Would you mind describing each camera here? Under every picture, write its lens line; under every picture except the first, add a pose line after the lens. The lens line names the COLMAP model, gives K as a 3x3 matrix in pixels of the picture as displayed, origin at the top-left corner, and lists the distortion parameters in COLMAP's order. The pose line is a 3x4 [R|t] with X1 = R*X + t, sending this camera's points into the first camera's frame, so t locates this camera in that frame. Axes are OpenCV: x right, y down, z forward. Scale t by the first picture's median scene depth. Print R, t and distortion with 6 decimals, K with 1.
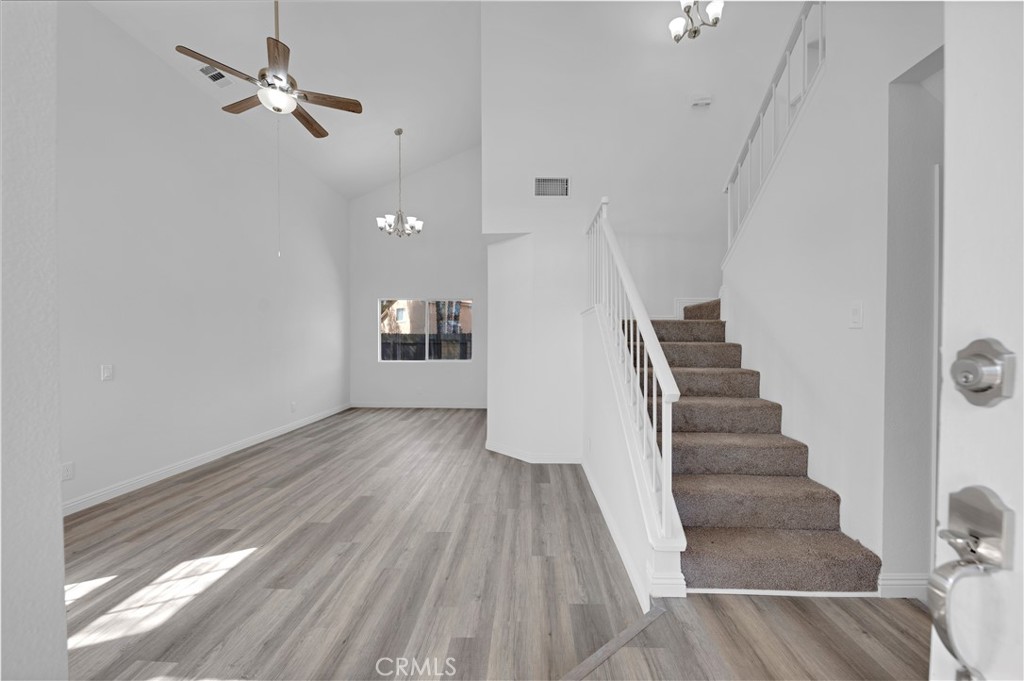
lens RADIAL K [[407.5, 0, 514.7], [0, 407.5, 343.2], [0, 0, 1]] dist [0.017194, -0.010318]
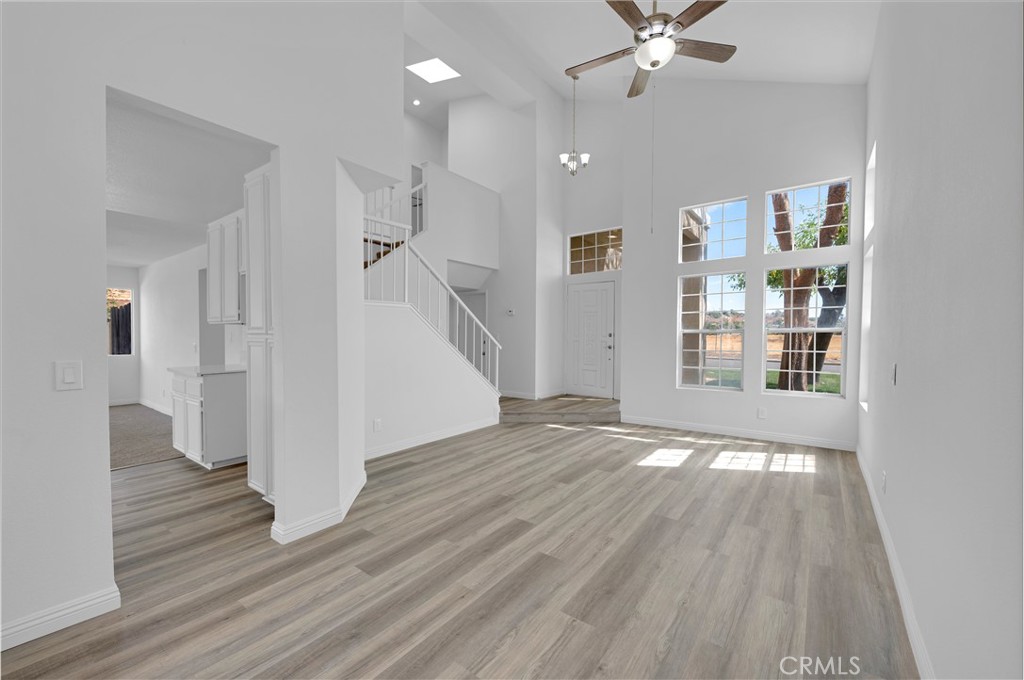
lens RADIAL K [[407.5, 0, 514.7], [0, 407.5, 342.7], [0, 0, 1]] dist [0.017194, -0.010318]
pose [[-0.822292, -0.014536, 0.568880, -0.839264], [0.001248, 0.999625, 0.027347, -0.003235], [-0.569065, 0.023197, -0.821966, 1.905282]]
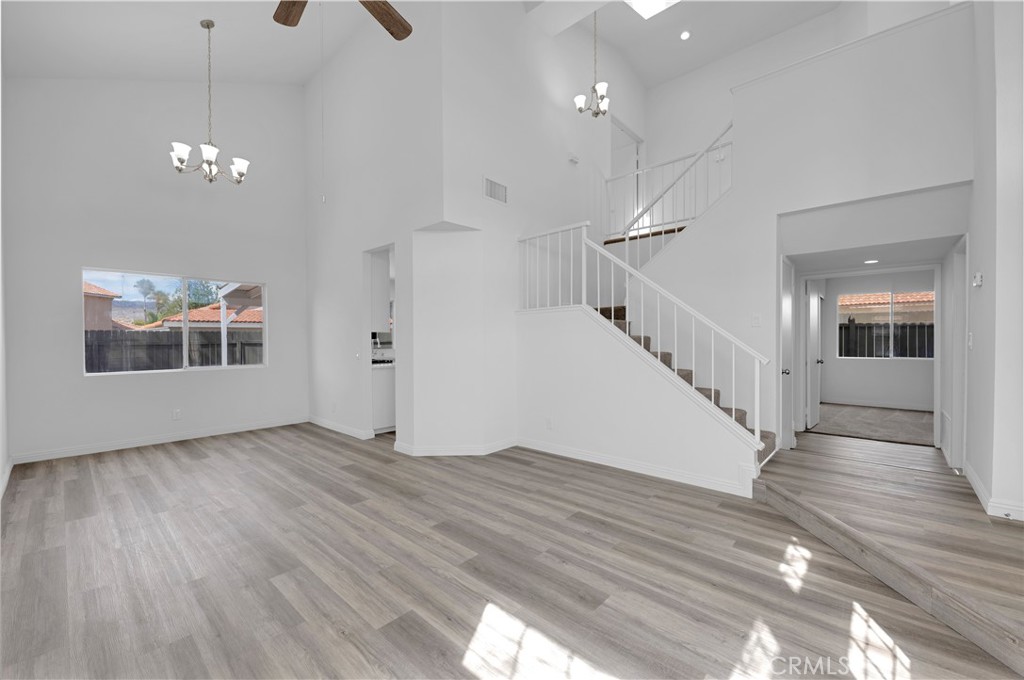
lens RADIAL K [[407.5, 0, 514.7], [0, 407.5, 342.7], [0, 0, 1]] dist [0.017194, -0.010318]
pose [[0.643696, -0.012494, 0.765179, -0.883674], [0.014919, 0.999882, 0.003776, 0.011709], [-0.765136, 0.008985, 0.643806, 0.357095]]
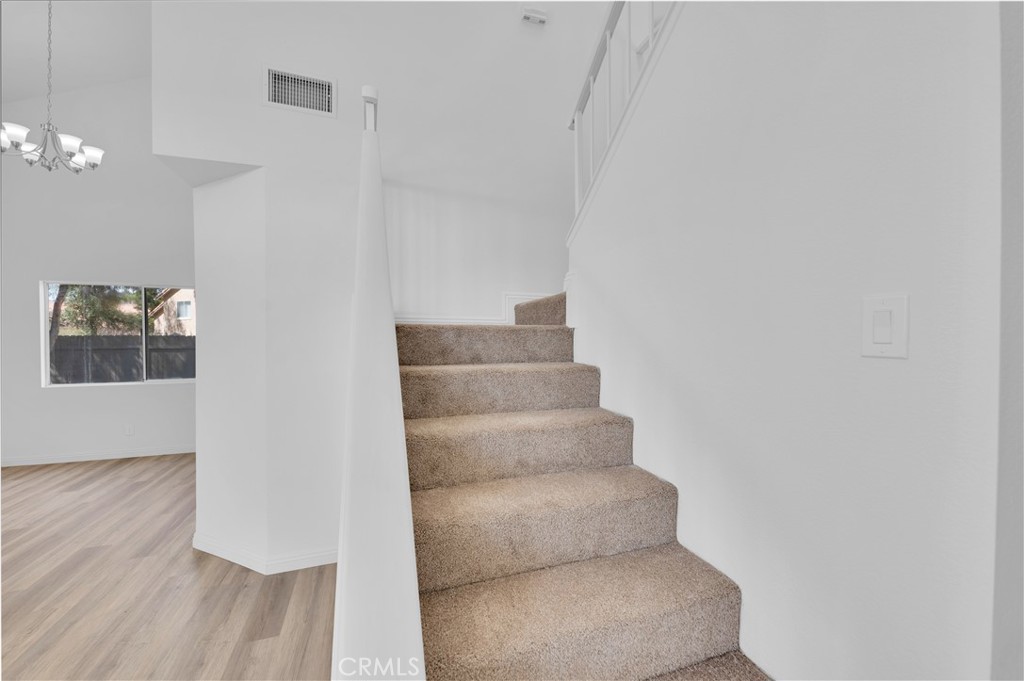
lens RADIAL K [[407.5, 0, 514.7], [0, 407.5, 343.2], [0, 0, 1]] dist [0.017194, -0.010318]
pose [[0.928772, -0.009785, 0.370522, 0.194508], [0.008985, 0.999952, 0.003885, -0.032959], [-0.370542, -0.000280, 0.928816, 0.442150]]
